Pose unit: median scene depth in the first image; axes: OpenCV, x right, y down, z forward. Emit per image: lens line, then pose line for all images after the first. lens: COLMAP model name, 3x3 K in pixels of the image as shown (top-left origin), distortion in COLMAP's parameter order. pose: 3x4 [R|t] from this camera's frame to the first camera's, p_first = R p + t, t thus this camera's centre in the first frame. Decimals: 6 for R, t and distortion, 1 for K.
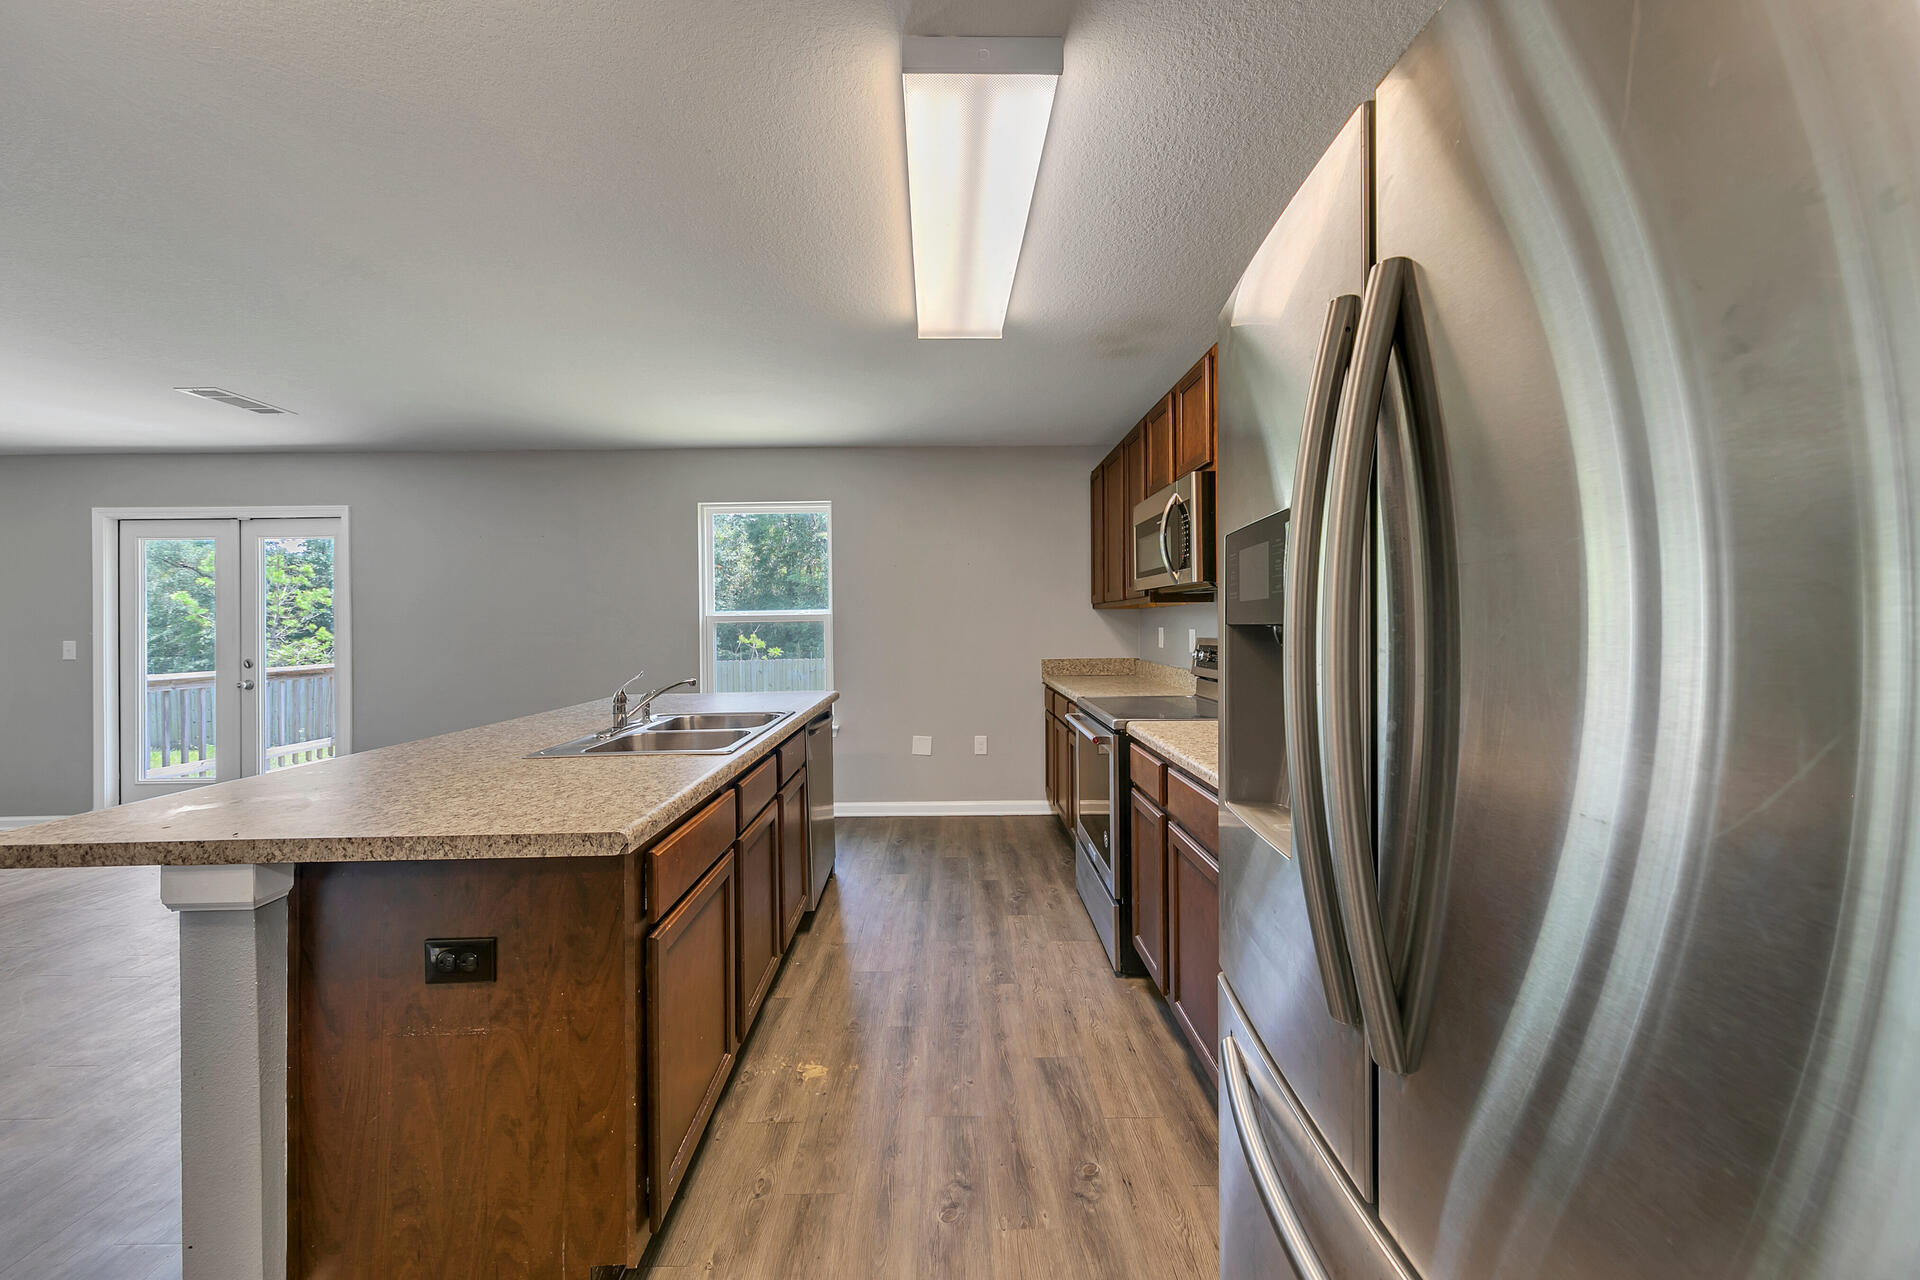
lens RADIAL K [[645.7, 0, 958.1], [0, 645.7, 632.8], [0, 0, 1]] dist [0.000936, 0.000081]
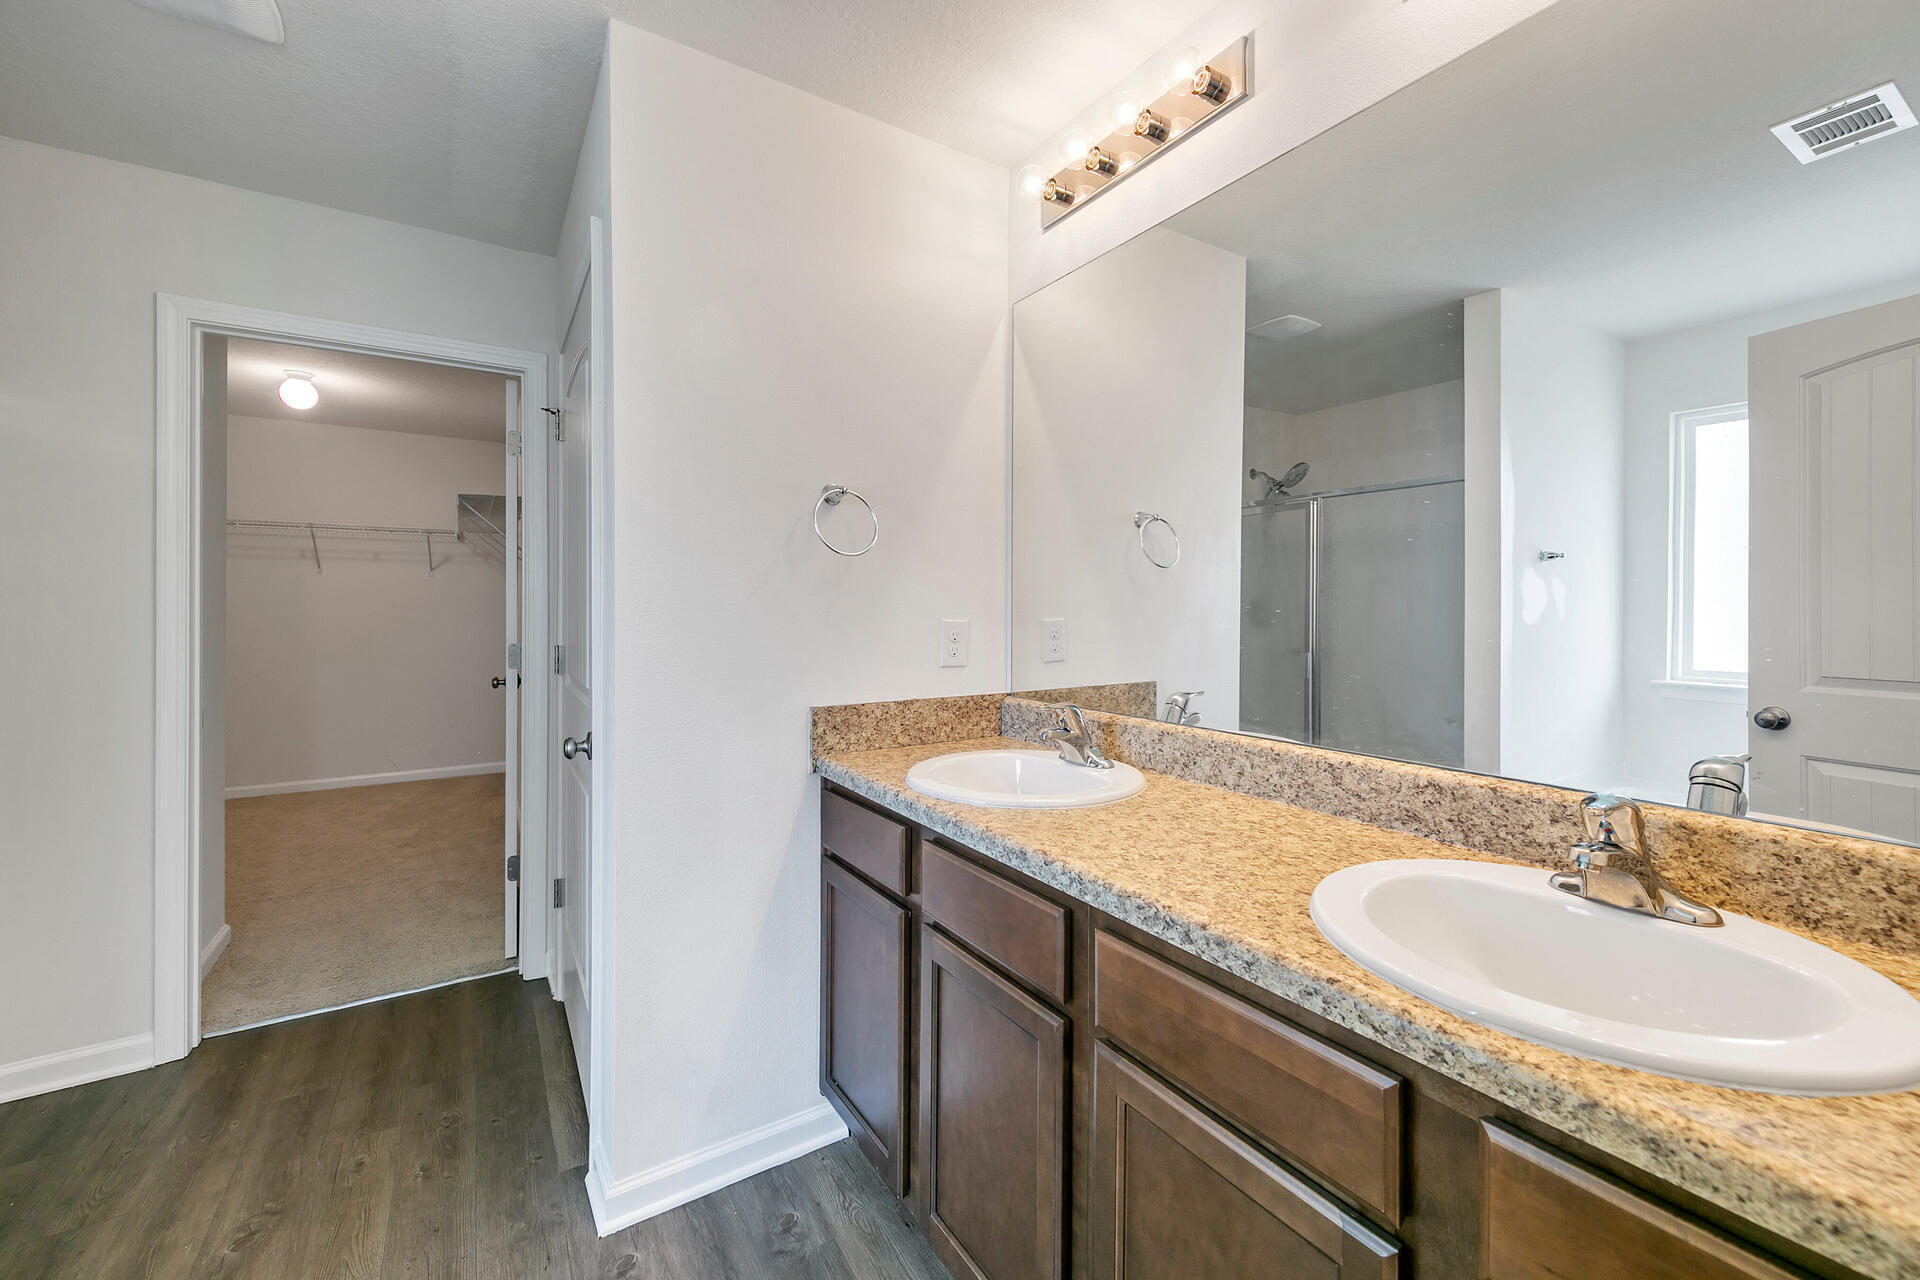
lens RADIAL K [[645.7, 0, 958.1], [0, 645.7, 632.8], [0, 0, 1]] dist [0.000936, 0.000081]
pose [[0.810432, -0.003826, 0.585820, -0.015732], [-0.004233, 0.999914, 0.012387, -0.004825], [-0.585818, -0.012518, 0.810346, 0.672104]]
